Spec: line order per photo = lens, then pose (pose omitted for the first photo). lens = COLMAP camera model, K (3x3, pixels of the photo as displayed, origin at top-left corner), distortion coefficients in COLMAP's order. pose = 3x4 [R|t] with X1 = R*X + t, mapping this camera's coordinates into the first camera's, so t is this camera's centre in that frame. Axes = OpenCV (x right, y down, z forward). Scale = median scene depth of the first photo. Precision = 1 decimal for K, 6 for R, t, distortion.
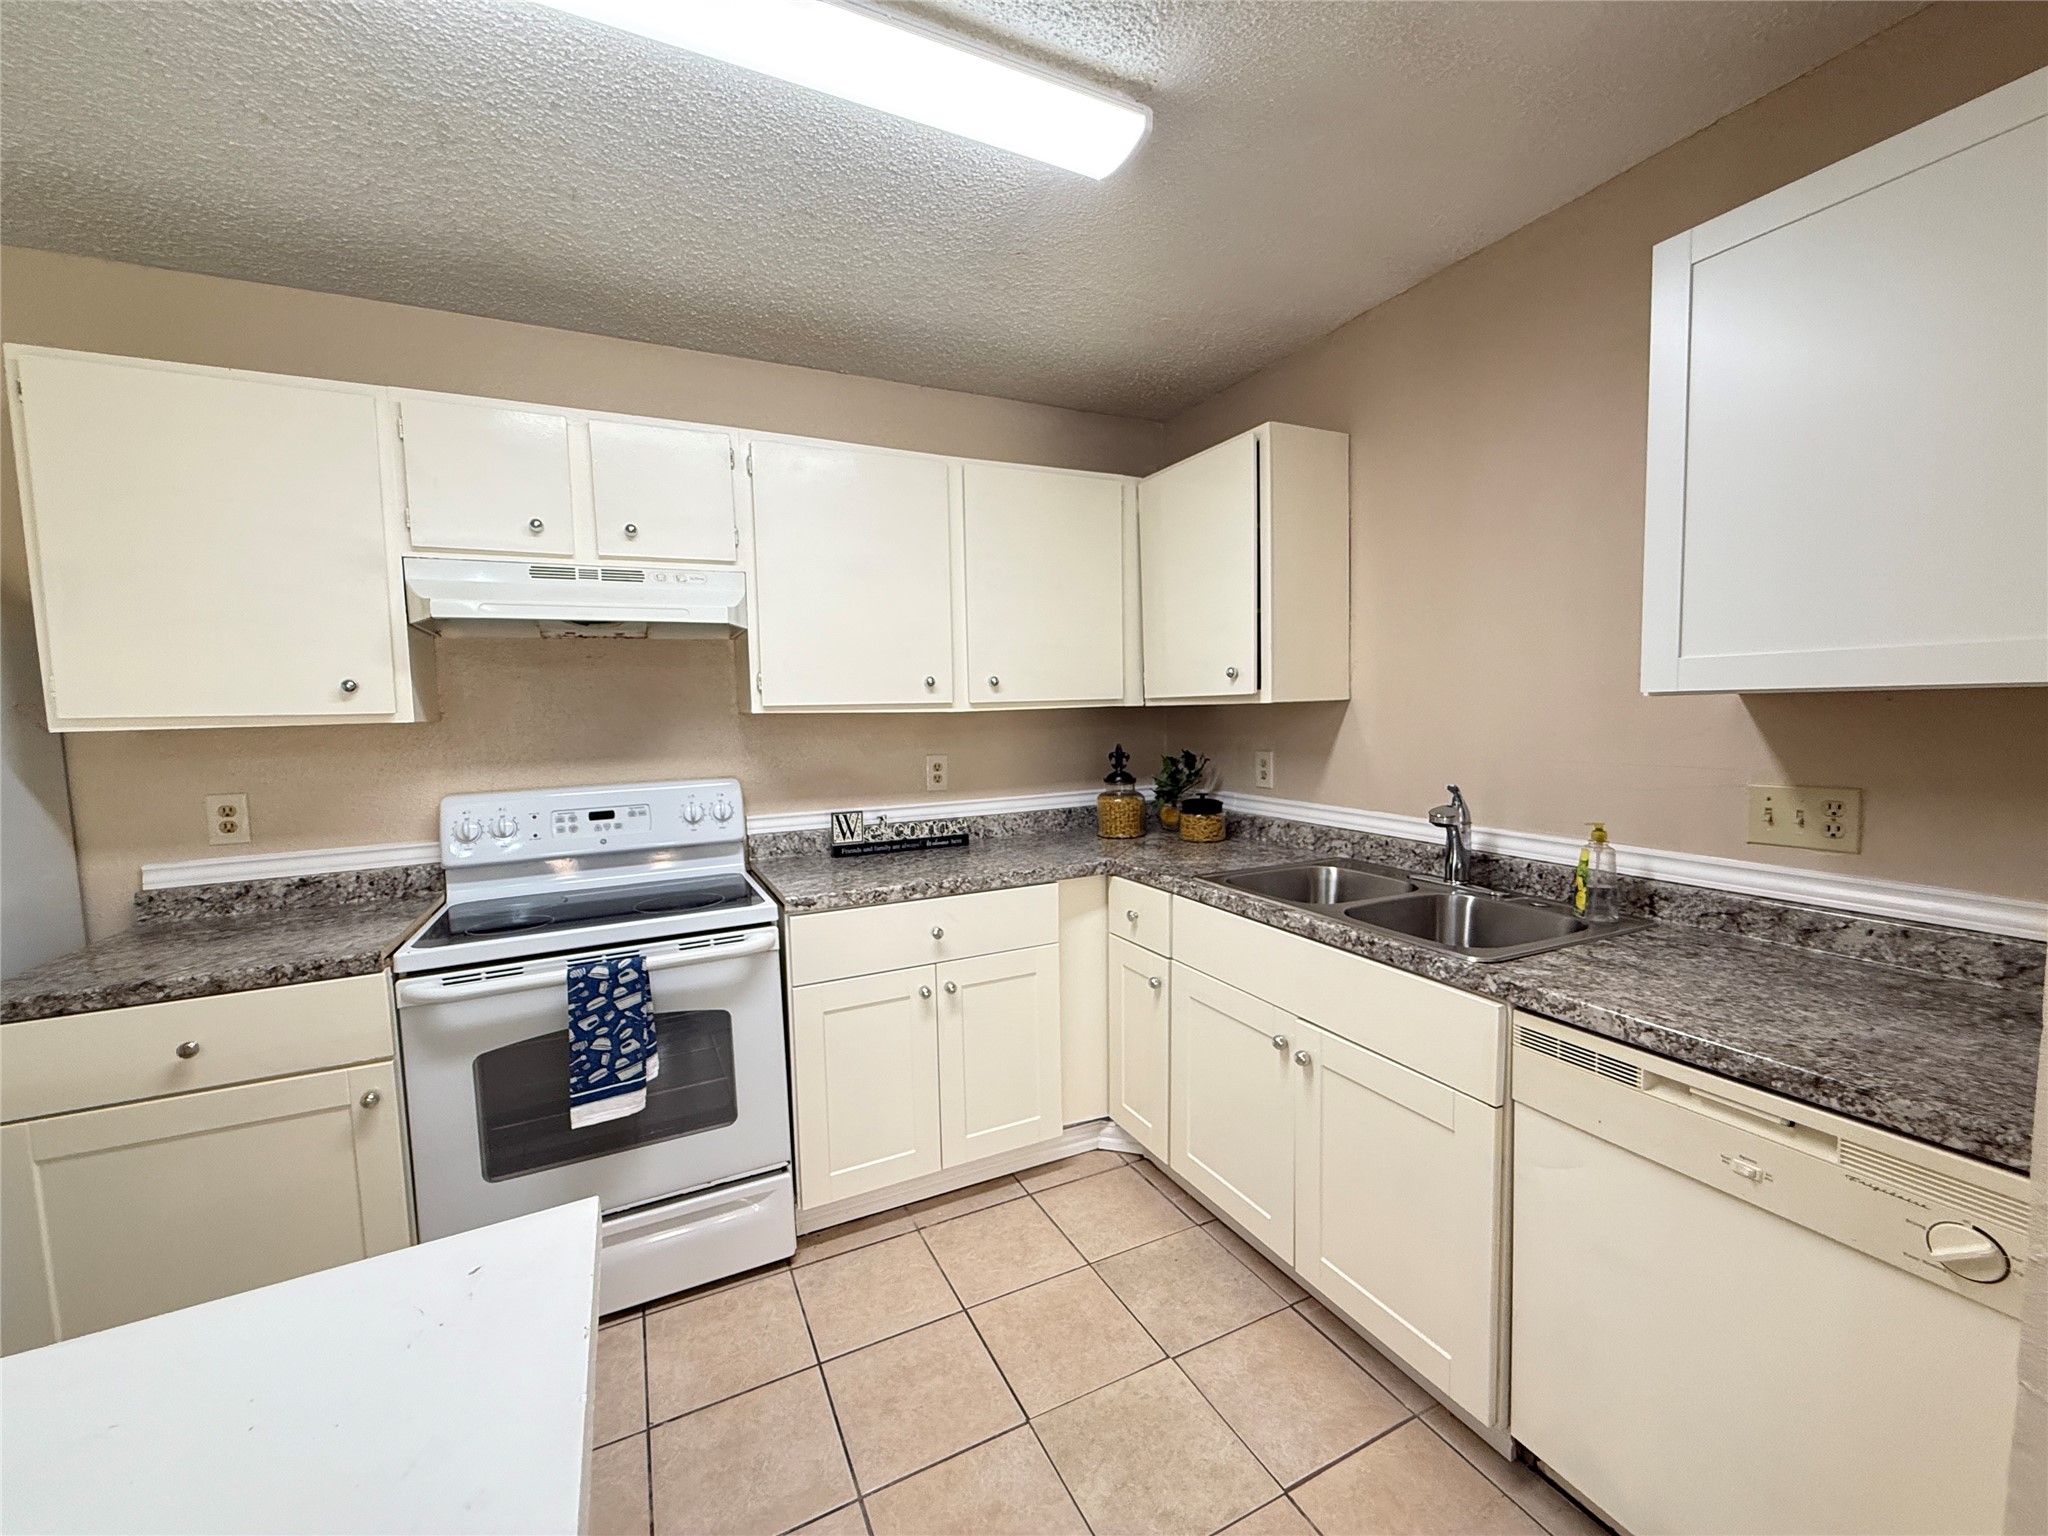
lens RADIAL K [[827.9, 0, 1028.9], [0, 827.9, 767.5], [0, 0, 1]] dist [0.001531, -0.000812]
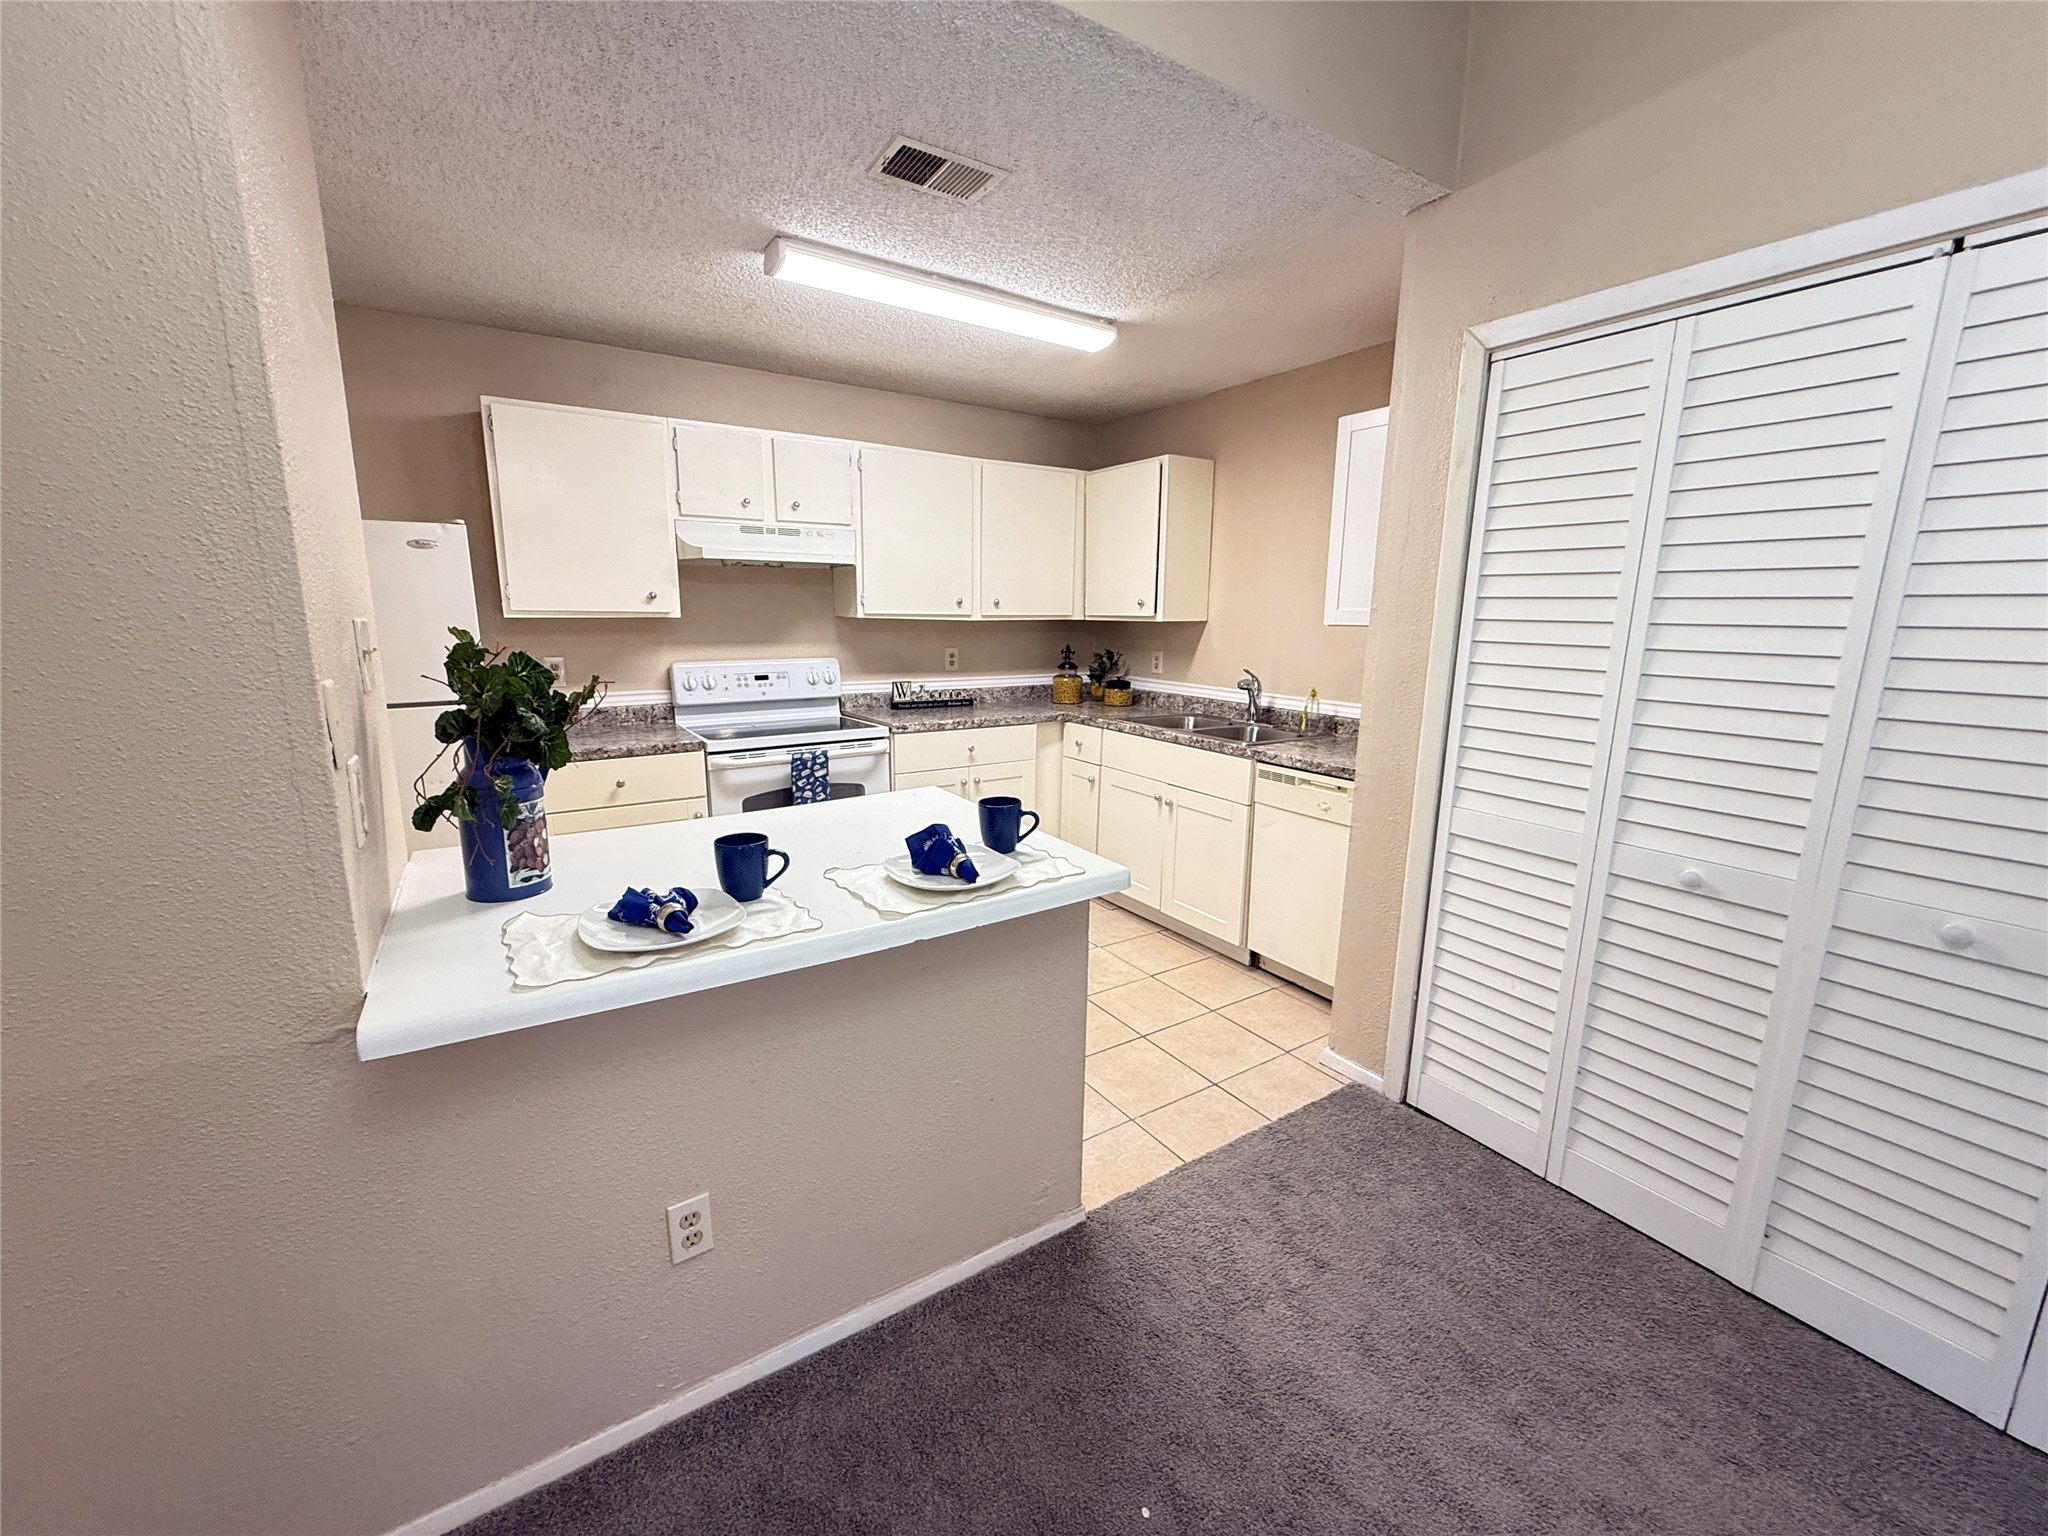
lens RADIAL K [[827.9, 0, 1022.0], [0, 827.9, 769.2], [0, 0, 1]] dist [0.001531, -0.000812]
pose [[0.992959, 0.012915, 0.117753, -0.217579], [-0.026419, 0.993146, 0.113853, 0.041947], [-0.115475, -0.116163, 0.986495, -0.777914]]
